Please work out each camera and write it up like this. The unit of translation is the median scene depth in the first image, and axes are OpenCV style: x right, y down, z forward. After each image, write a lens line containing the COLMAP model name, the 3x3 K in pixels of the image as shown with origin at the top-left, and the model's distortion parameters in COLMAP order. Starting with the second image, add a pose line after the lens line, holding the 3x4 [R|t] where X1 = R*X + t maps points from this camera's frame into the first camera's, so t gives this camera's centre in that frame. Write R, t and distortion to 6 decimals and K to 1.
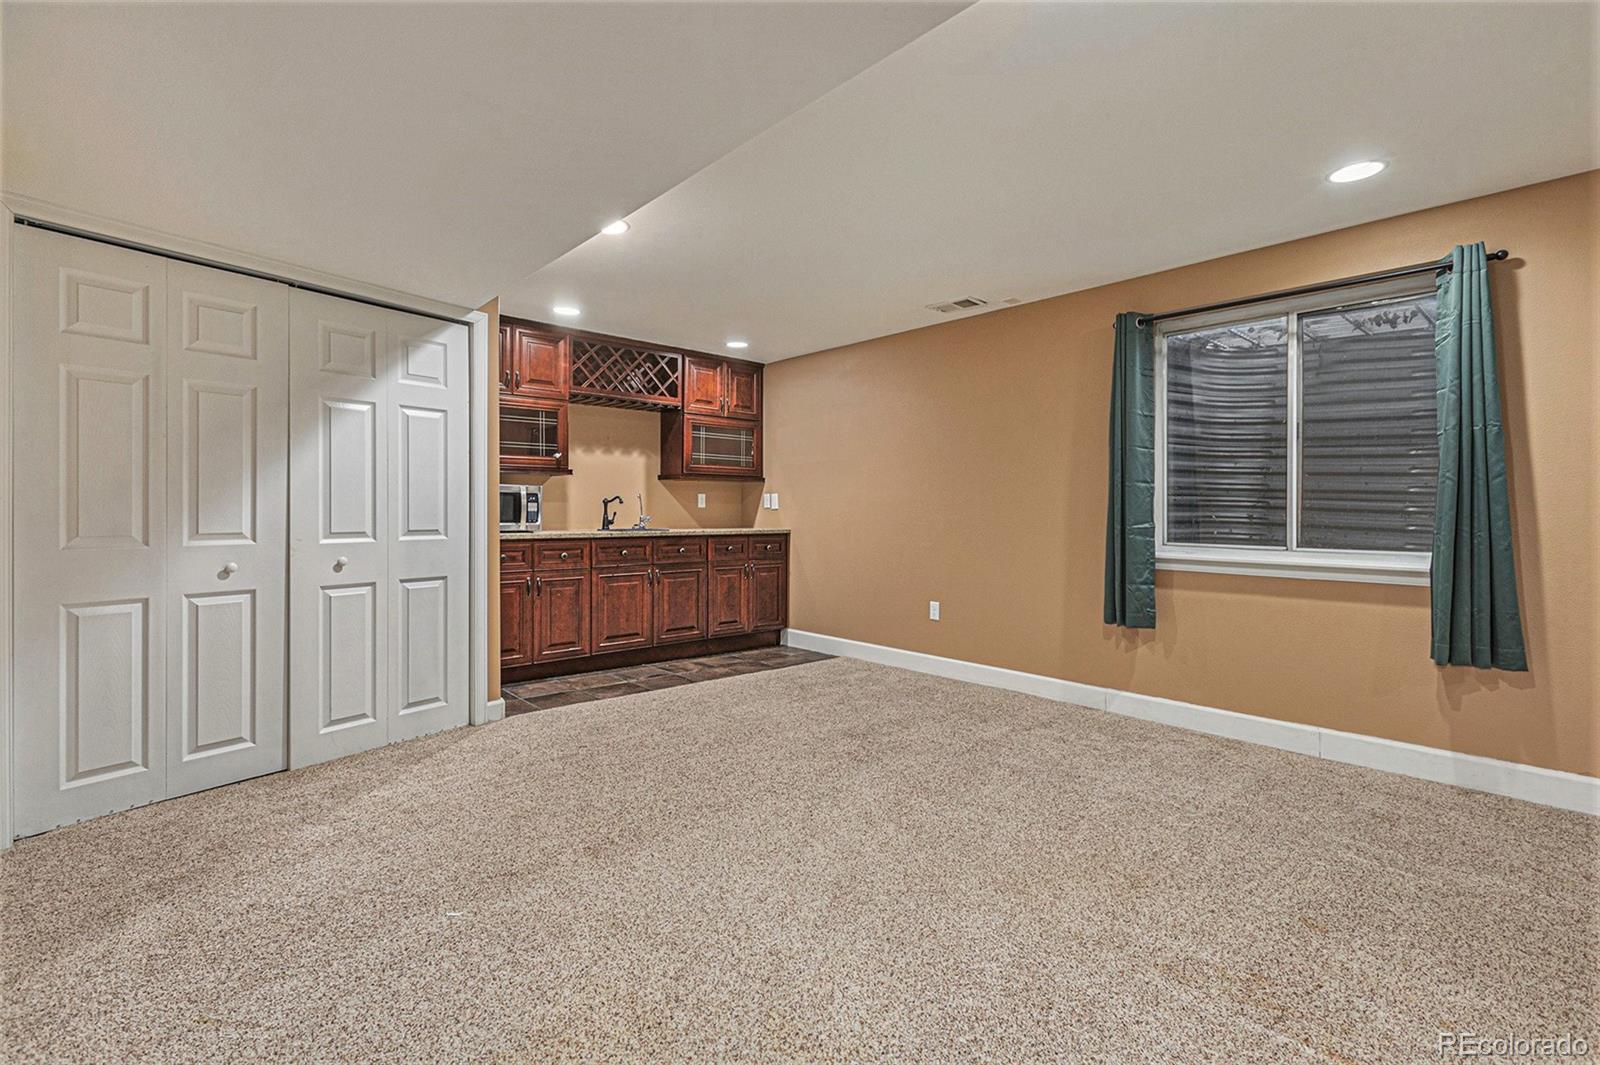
lens RADIAL K [[717.6, 0, 799.9], [0, 717.6, 522.2], [0, 0, 1]] dist [0.003462, 0.001094]
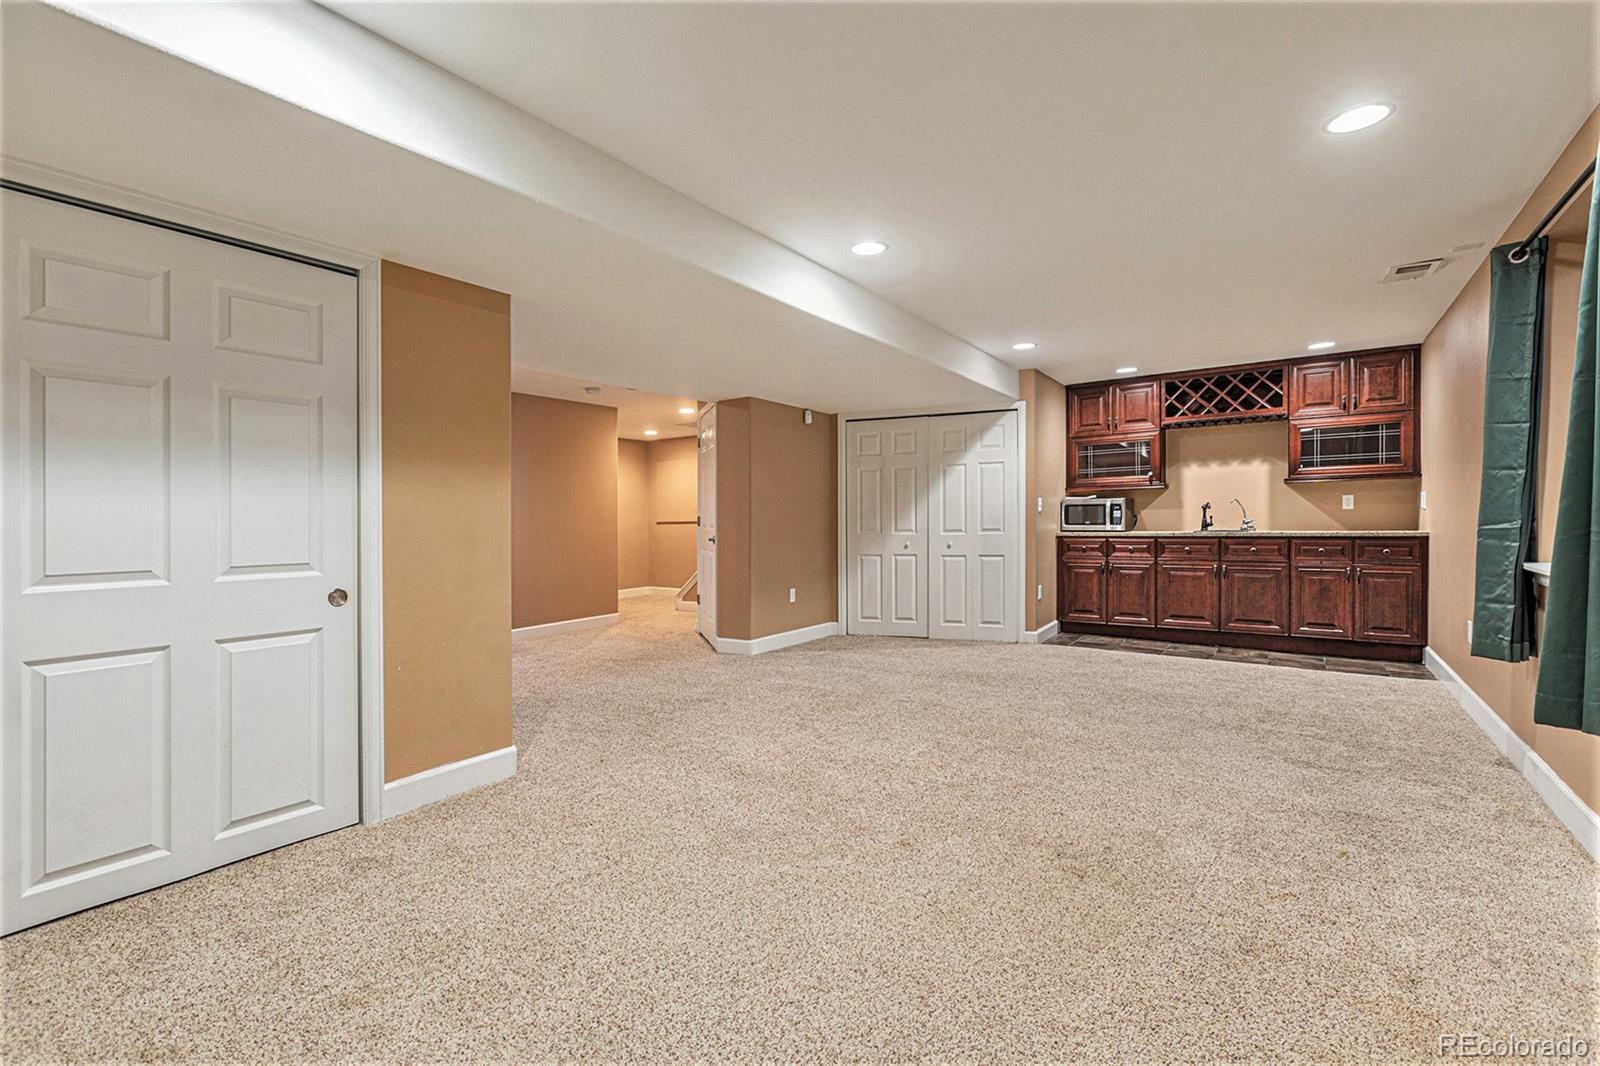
lens RADIAL K [[717.6, 0, 809.7], [0, 717.6, 532.6], [0, 0, 1]] dist [0.003462, 0.001094]
pose [[0.232162, 0.007961, -0.972645, 0.743546], [0.002032, 0.999960, 0.008669, 0.002060], [0.972675, -0.003989, 0.232136, 0.079158]]
